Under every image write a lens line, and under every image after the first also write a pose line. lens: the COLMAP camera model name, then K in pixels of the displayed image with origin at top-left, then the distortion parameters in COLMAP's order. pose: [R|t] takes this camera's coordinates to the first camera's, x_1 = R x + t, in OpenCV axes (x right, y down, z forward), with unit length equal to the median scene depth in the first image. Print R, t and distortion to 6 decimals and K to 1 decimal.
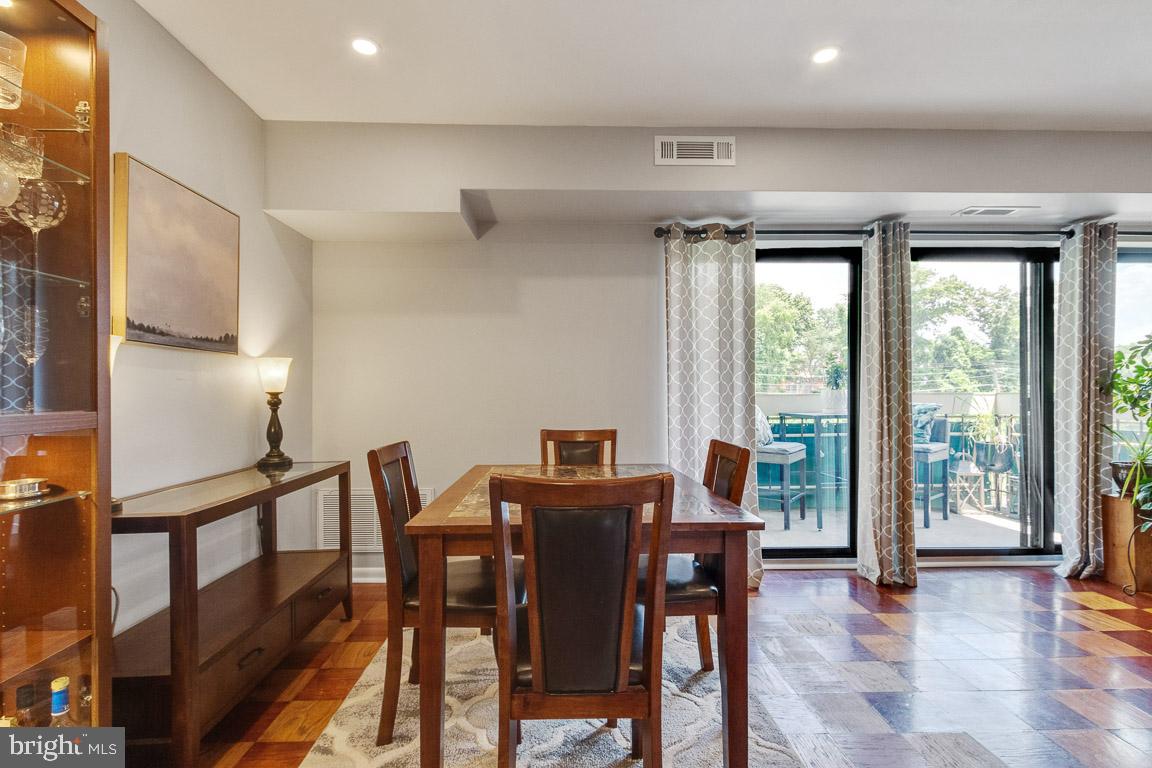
lens RADIAL K [[535.2, 0, 576.8], [0, 535.2, 383.3], [0, 0, 1]] dist [-0.001135, 0.001922]
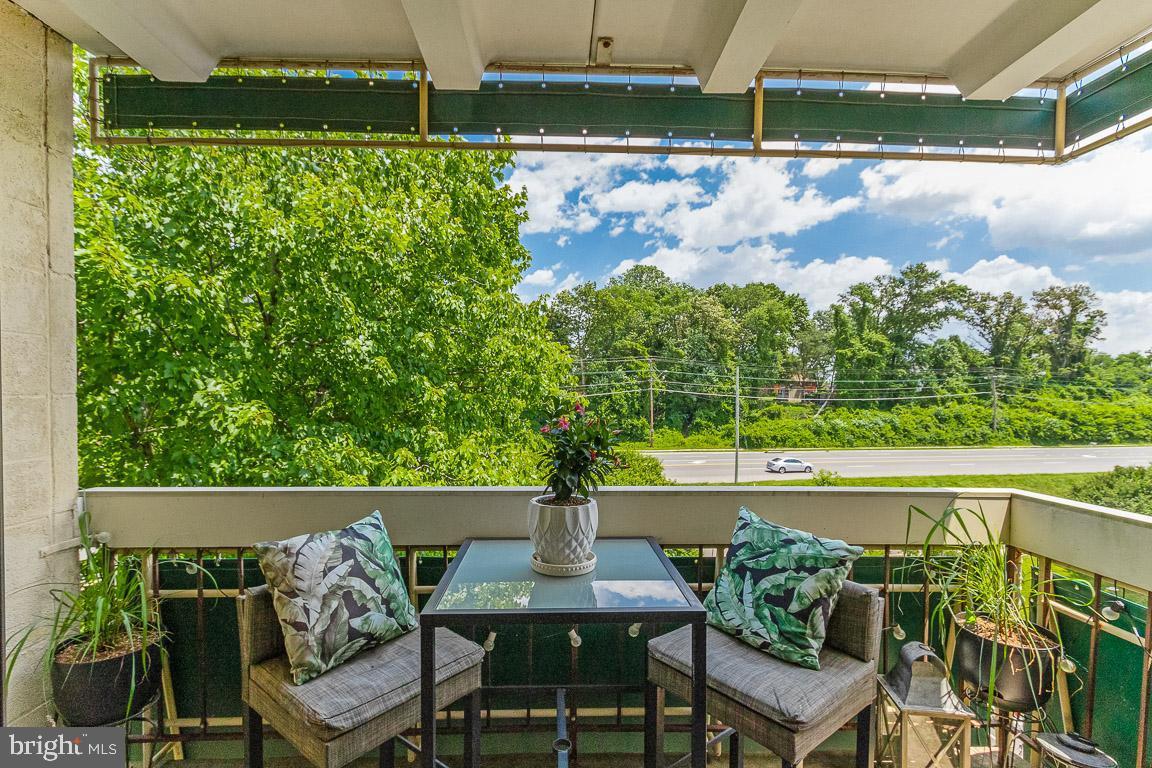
lens RADIAL K [[535.2, 0, 576.5], [0, 535.2, 384.4], [0, 0, 1]] dist [-0.001135, 0.001922]
pose [[0.999787, 0.020512, 0.002163, 0.074299], [-0.020528, 0.999761, 0.007558, -0.010319], [-0.002008, -0.007601, 0.999969, 0.097875]]
